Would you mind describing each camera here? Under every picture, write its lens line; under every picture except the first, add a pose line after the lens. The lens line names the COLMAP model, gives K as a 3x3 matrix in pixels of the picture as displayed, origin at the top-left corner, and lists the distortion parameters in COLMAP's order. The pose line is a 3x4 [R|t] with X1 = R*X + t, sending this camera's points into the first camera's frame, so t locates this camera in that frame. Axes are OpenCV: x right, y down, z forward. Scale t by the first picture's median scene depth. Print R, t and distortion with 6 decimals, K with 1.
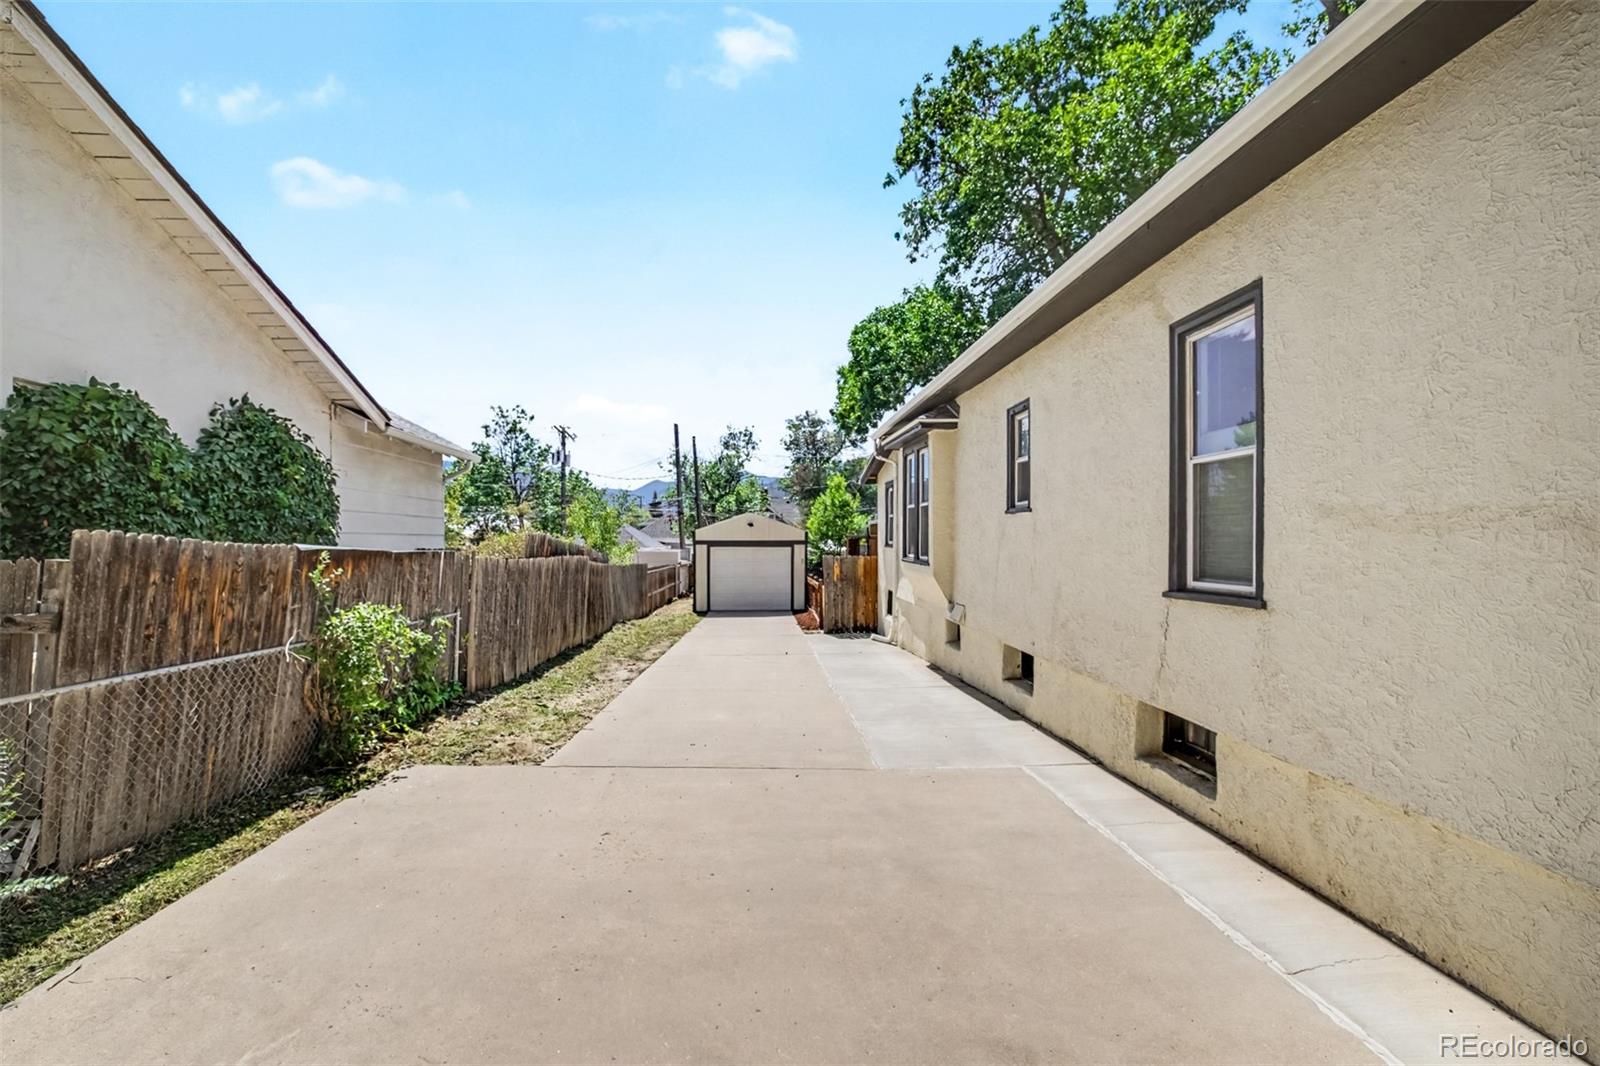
lens RADIAL K [[705.2, 0, 800.0], [0, 705.2, 533.0], [0, 0, 1]] dist [0.001142, 0.000567]
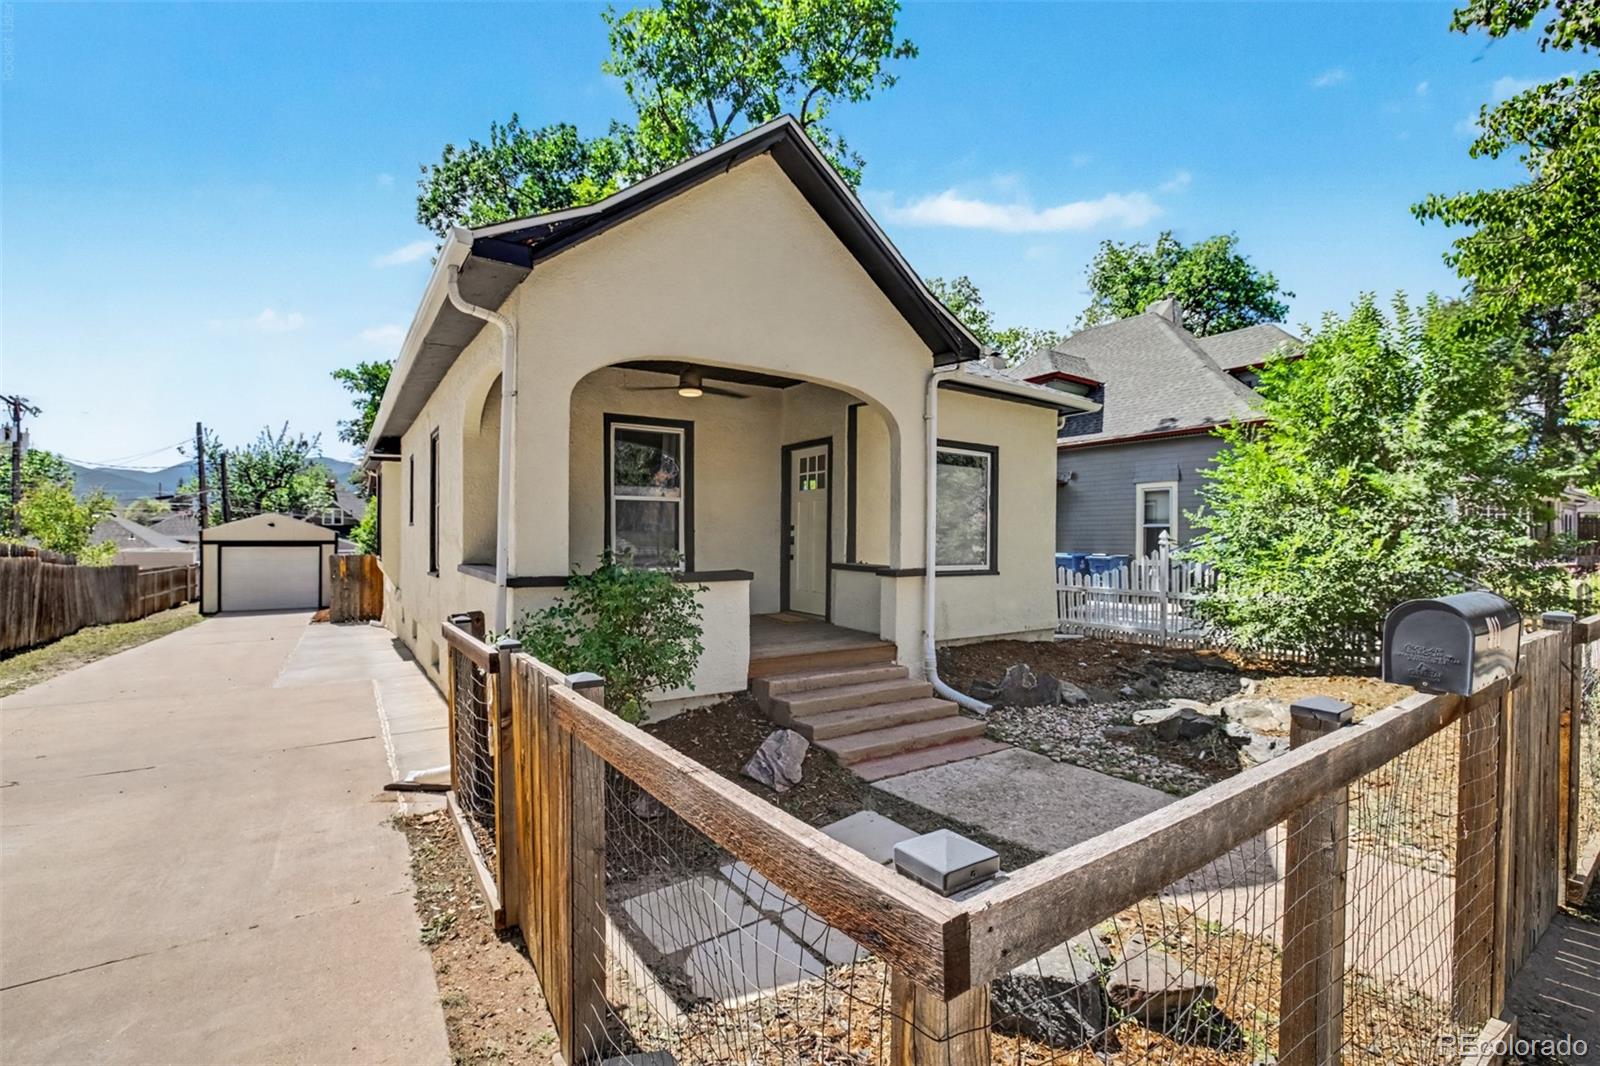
lens RADIAL K [[705.2, 0, 800.0], [0, 705.2, 533.0], [0, 0, 1]] dist [0.001142, 0.000567]
pose [[0.873796, 0.005704, 0.486259, 0.101085], [-0.007389, 0.999971, 0.001548, -0.007393], [-0.486236, -0.004946, 0.873813, -0.260386]]
